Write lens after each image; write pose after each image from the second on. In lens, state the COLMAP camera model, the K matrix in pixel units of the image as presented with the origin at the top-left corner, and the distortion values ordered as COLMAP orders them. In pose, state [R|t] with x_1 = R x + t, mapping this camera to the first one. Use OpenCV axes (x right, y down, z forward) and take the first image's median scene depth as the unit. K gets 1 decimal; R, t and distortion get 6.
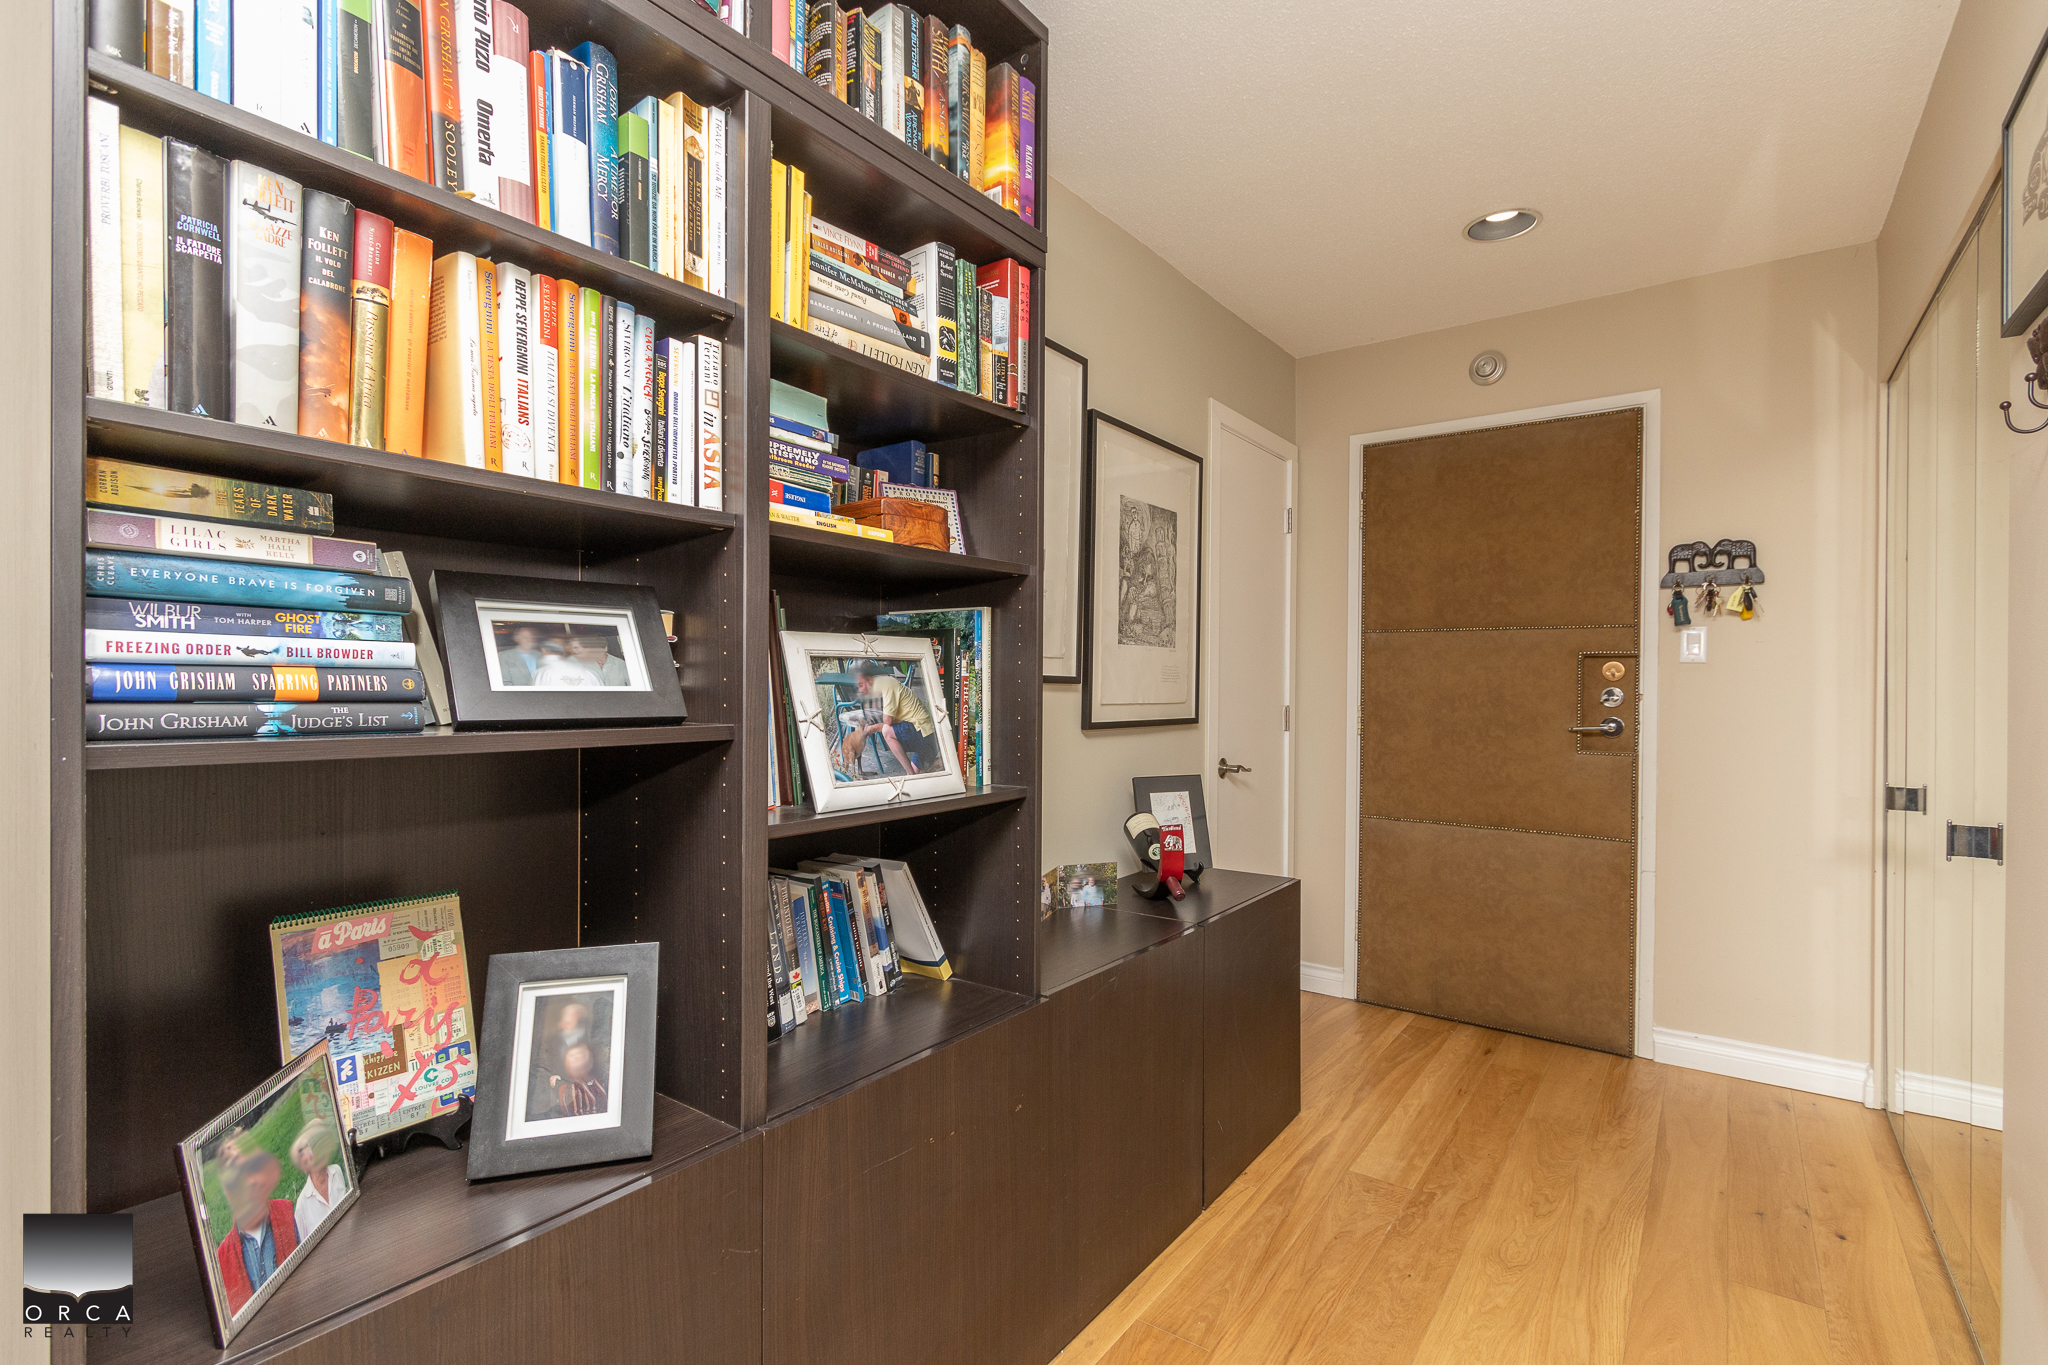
lens RADIAL K [[940.7, 0, 1031.5], [0, 940.7, 689.5], [0, 0, 1]] dist [0.007573, -0.003862]
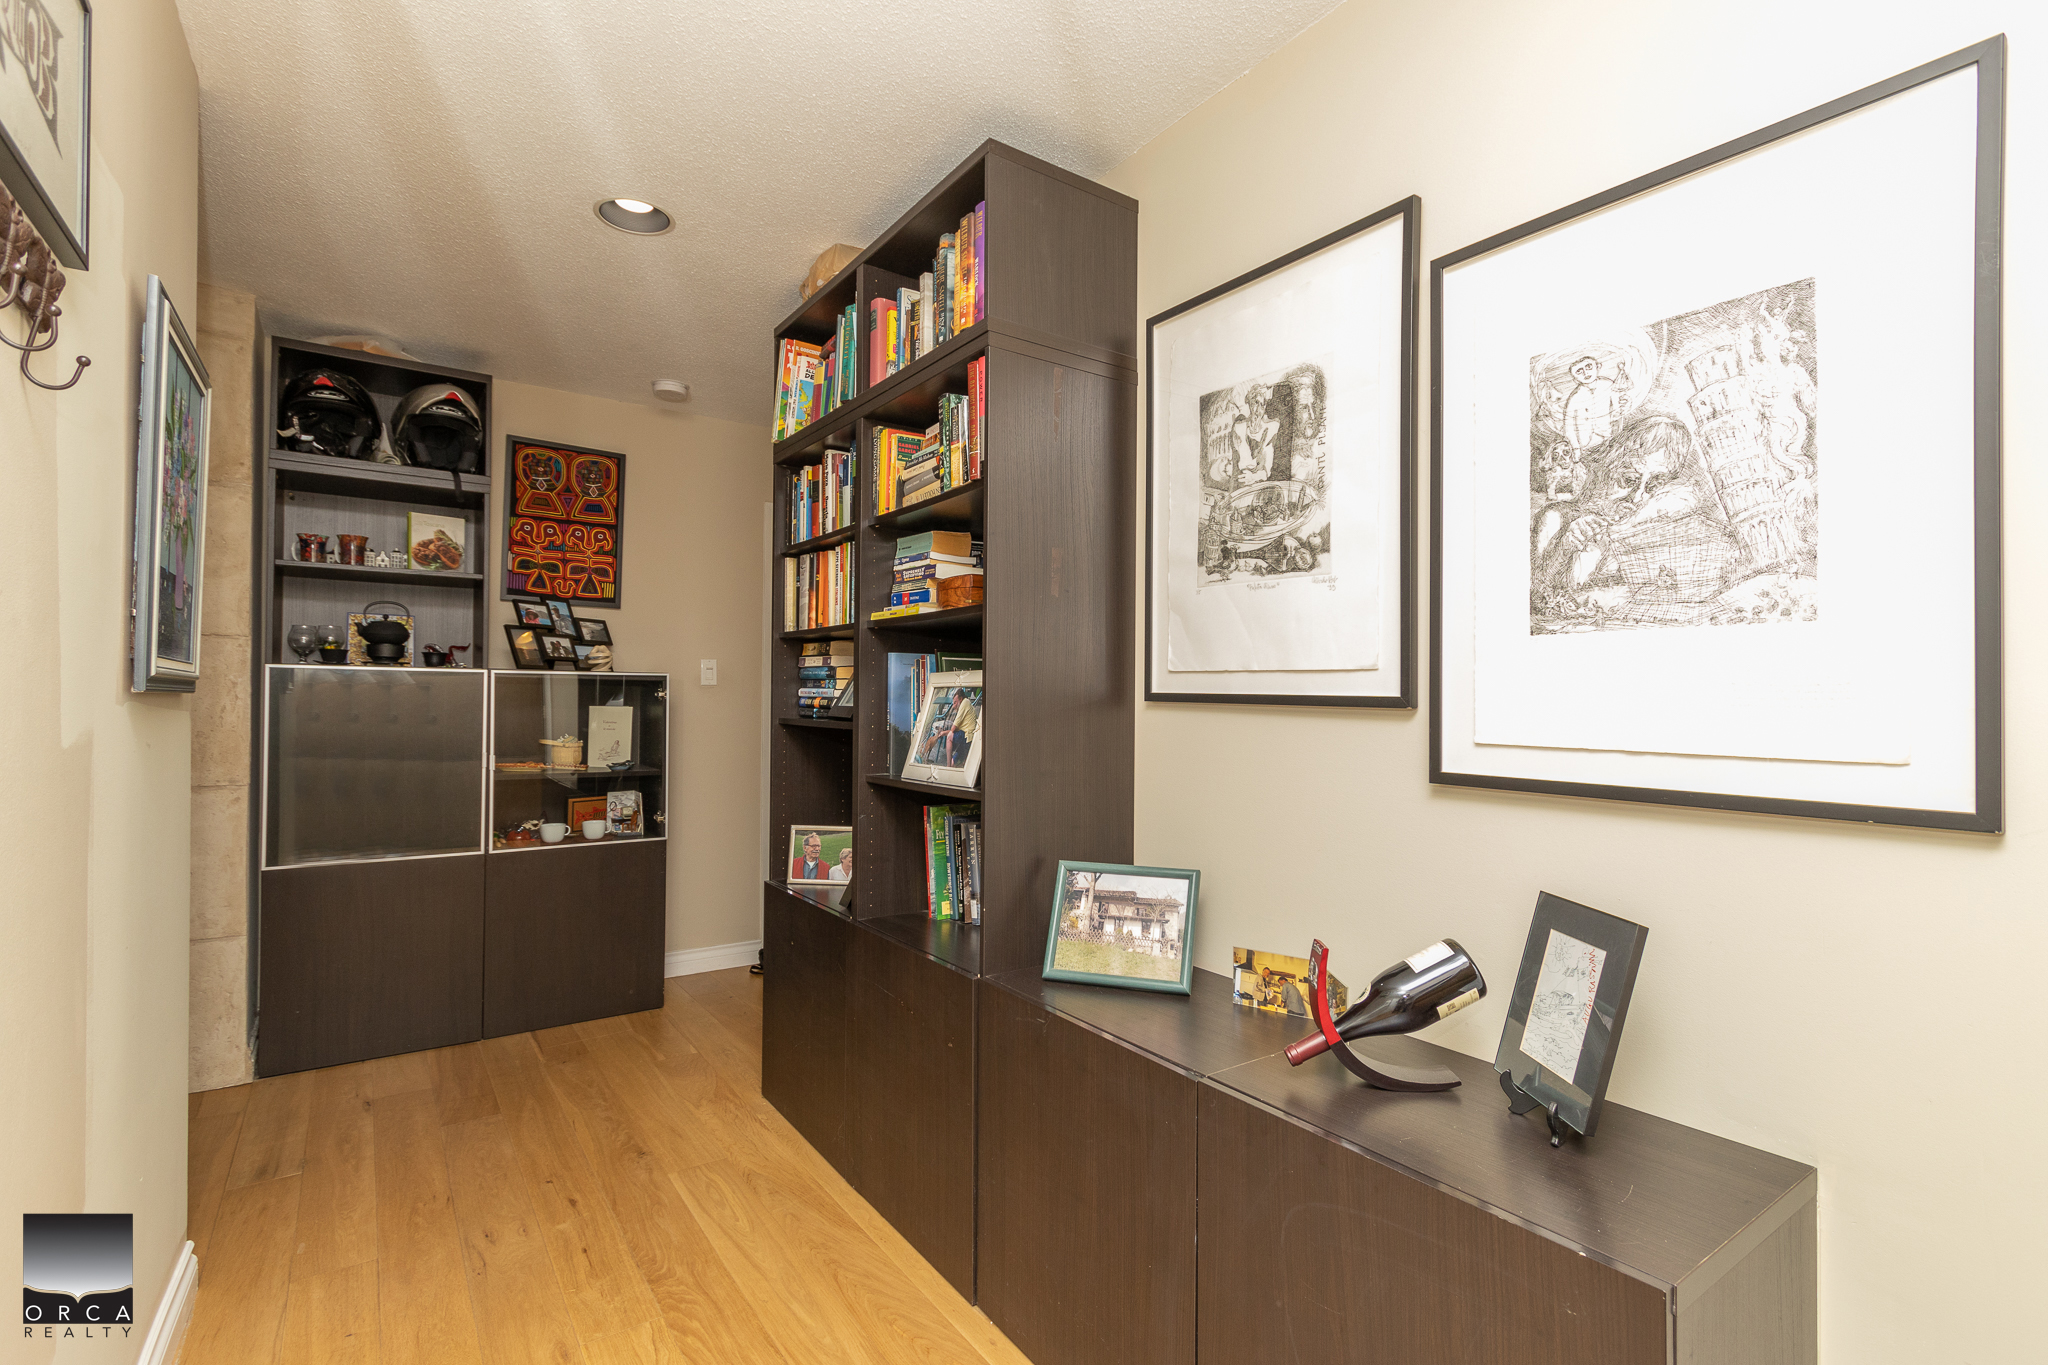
lens RADIAL K [[940.7, 0, 1031.5], [0, 940.7, 689.5], [0, 0, 1]] dist [0.007573, -0.003862]
pose [[-0.316338, -0.017483, -0.948486, 0.723758], [-0.014016, 0.999807, -0.013755, -0.006328], [0.948543, 0.008942, -0.316522, 0.941529]]
